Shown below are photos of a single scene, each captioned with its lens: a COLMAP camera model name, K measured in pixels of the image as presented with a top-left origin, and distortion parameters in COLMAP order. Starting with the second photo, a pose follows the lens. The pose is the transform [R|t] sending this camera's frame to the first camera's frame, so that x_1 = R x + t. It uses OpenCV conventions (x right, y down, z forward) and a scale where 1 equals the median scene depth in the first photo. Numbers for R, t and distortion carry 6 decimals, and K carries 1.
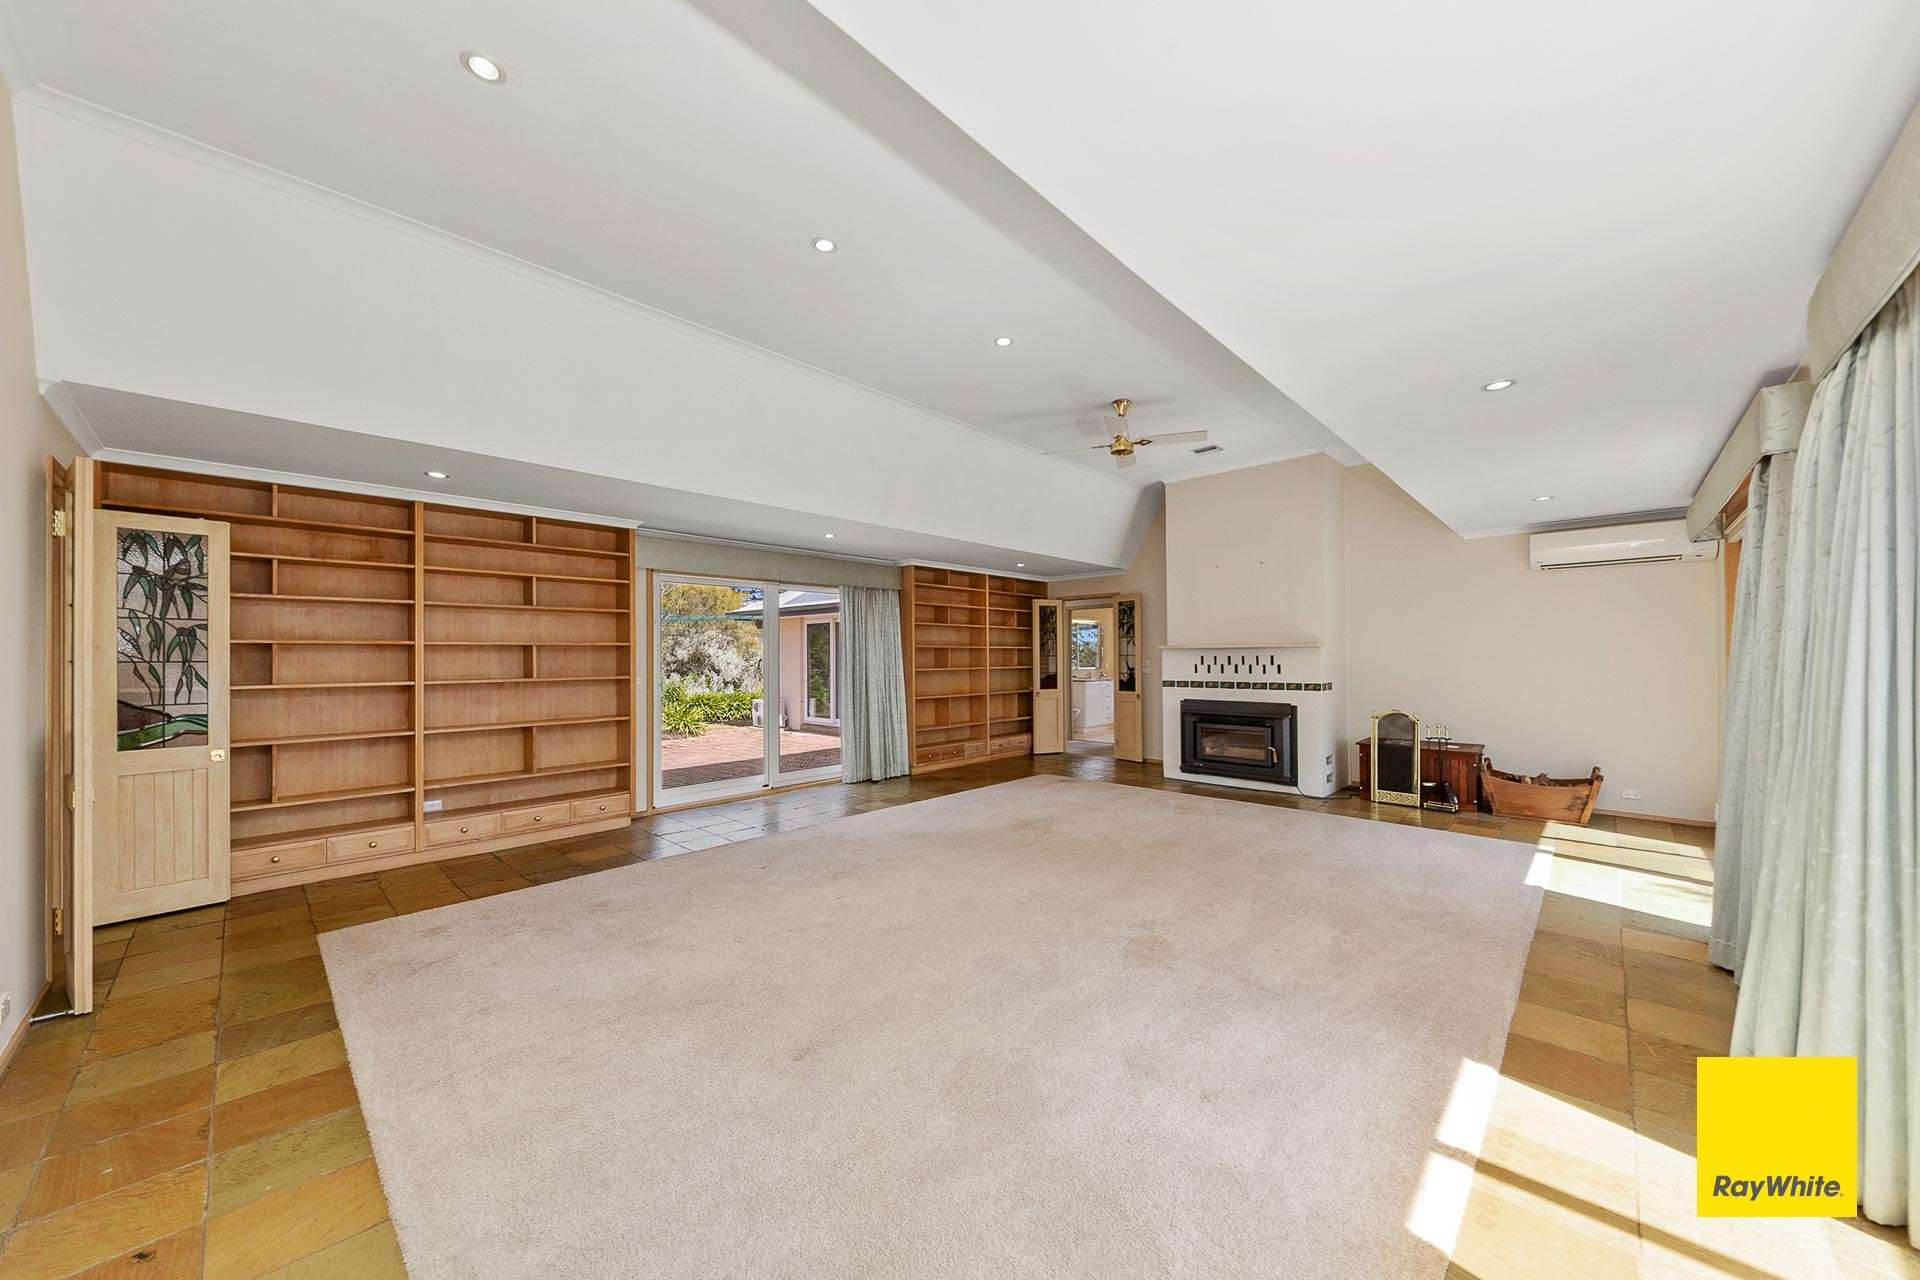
lens RADIAL K [[669.3, 0, 986.6], [0, 669.3, 646.5], [0, 0, 1]] dist [0.000153, -0.000058]
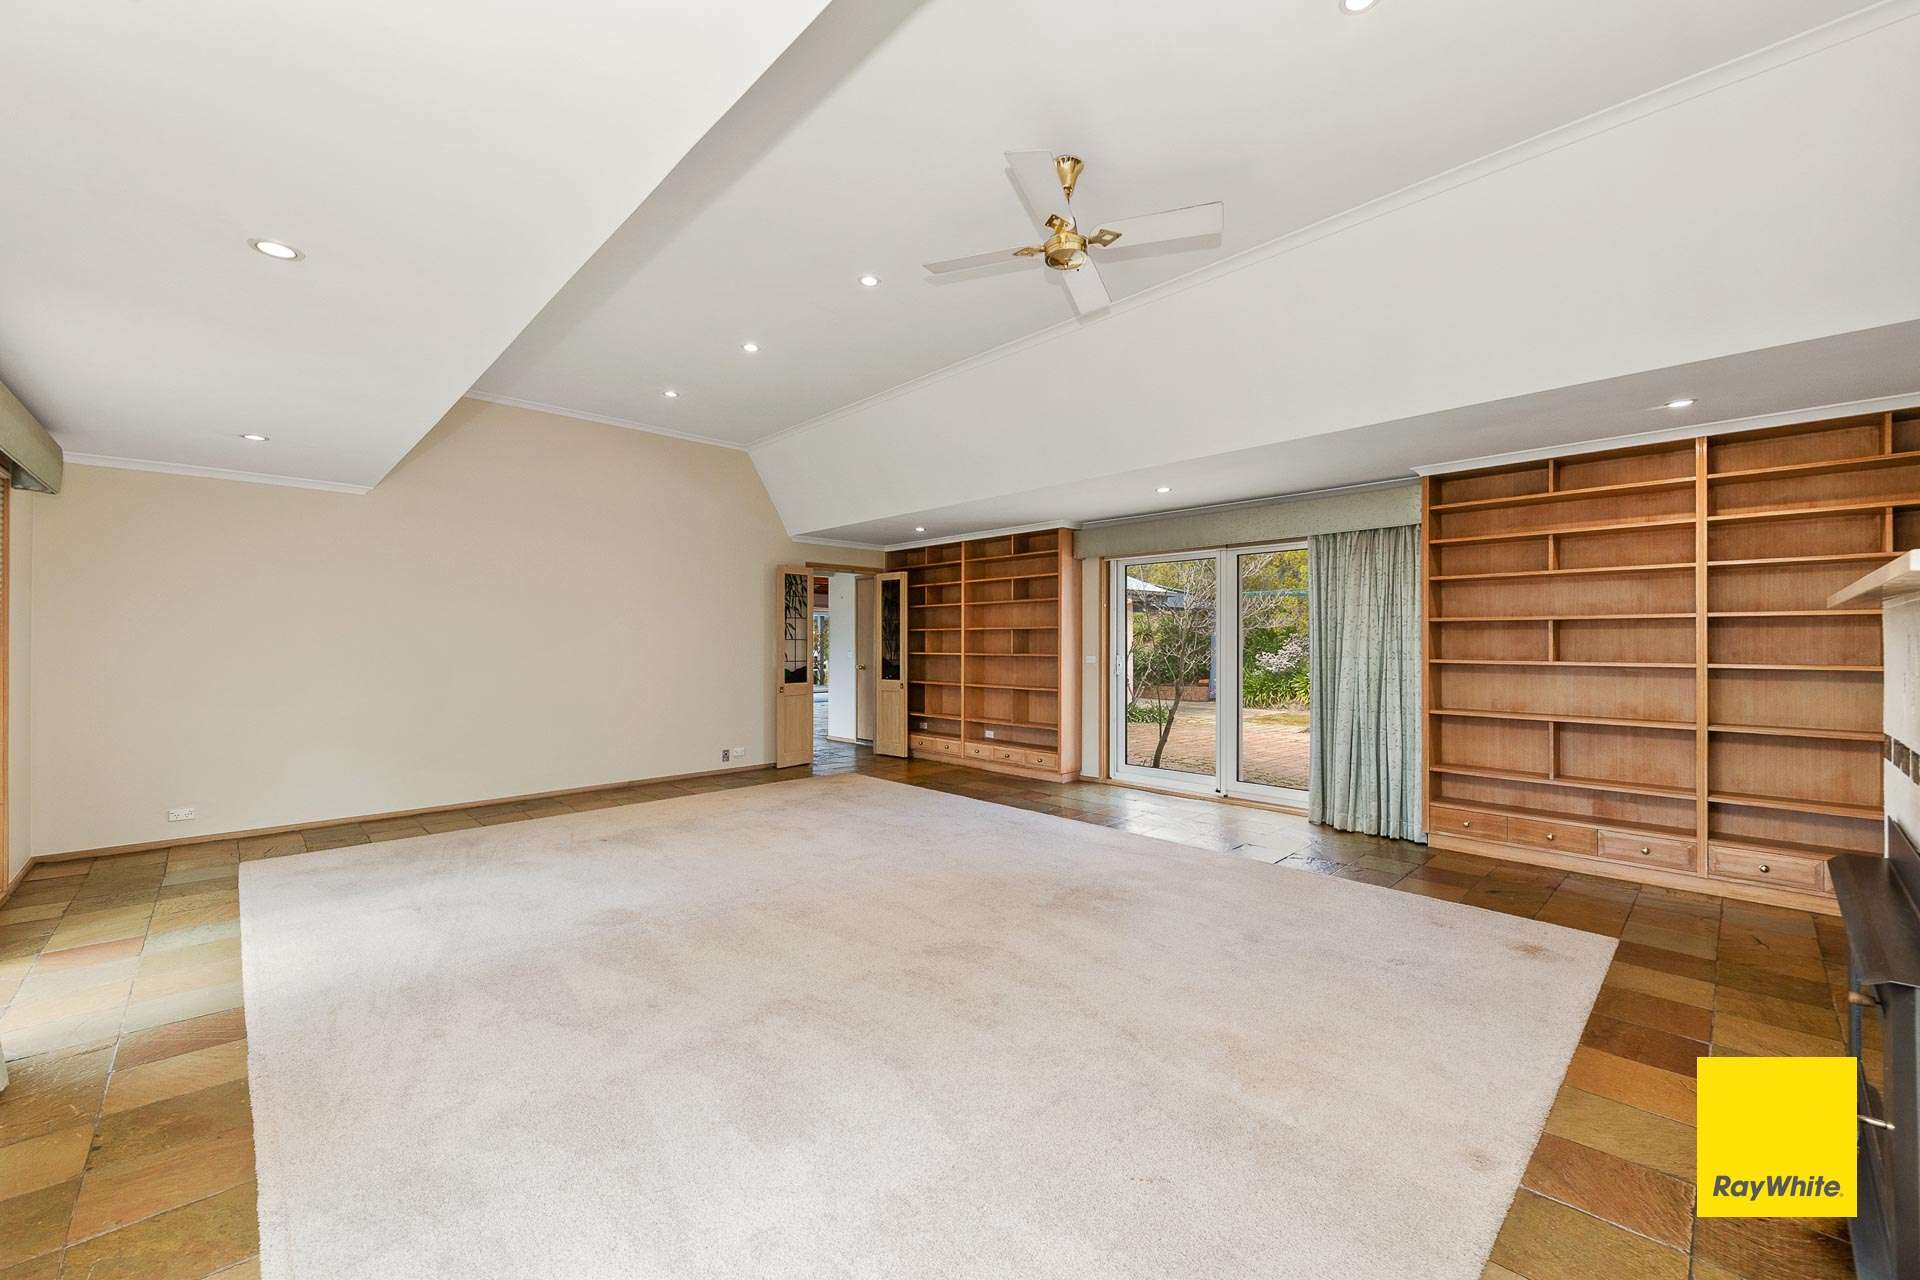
lens RADIAL K [[742.9, 0, 960.0], [0, 742.9, 640.0], [0, 0, 1]] dist [0.028157, -0.000008]
pose [[-0.059030, 0.004747, -0.998245, 0.600089], [0.016313, 0.999860, 0.003790, 0.007384], [0.998123, -0.016061, -0.059099, 0.691979]]
